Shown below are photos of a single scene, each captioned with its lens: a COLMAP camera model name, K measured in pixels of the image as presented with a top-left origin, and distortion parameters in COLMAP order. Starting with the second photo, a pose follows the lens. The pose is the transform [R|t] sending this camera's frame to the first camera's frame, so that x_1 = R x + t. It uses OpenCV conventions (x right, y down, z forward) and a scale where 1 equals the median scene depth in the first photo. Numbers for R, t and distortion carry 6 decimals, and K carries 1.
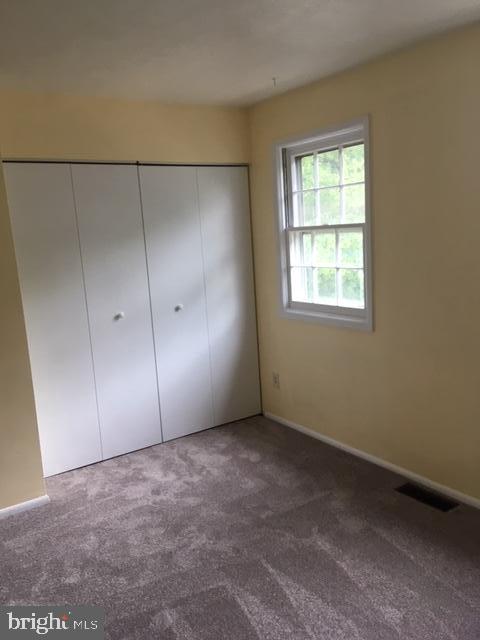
lens RADIAL K [[561.5, 0, 238.9], [0, 561.5, 319.5], [0, 0, 1]] dist [0.118881, -0.003594]
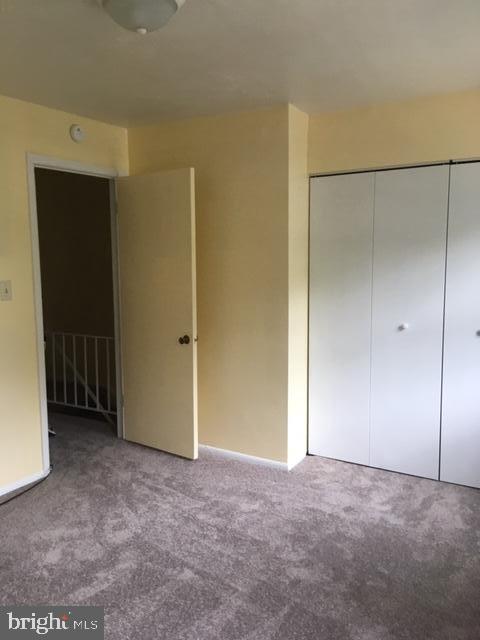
lens RADIAL K [[561.5, 0, 239.3], [0, 561.5, 321.1], [0, 0, 1]] dist [0.118881, -0.003594]
pose [[0.414258, 0.162709, -0.895498, 0.635294], [-0.161405, 0.981430, 0.103656, -0.085133], [0.895733, 0.101597, 0.432827, 0.408634]]
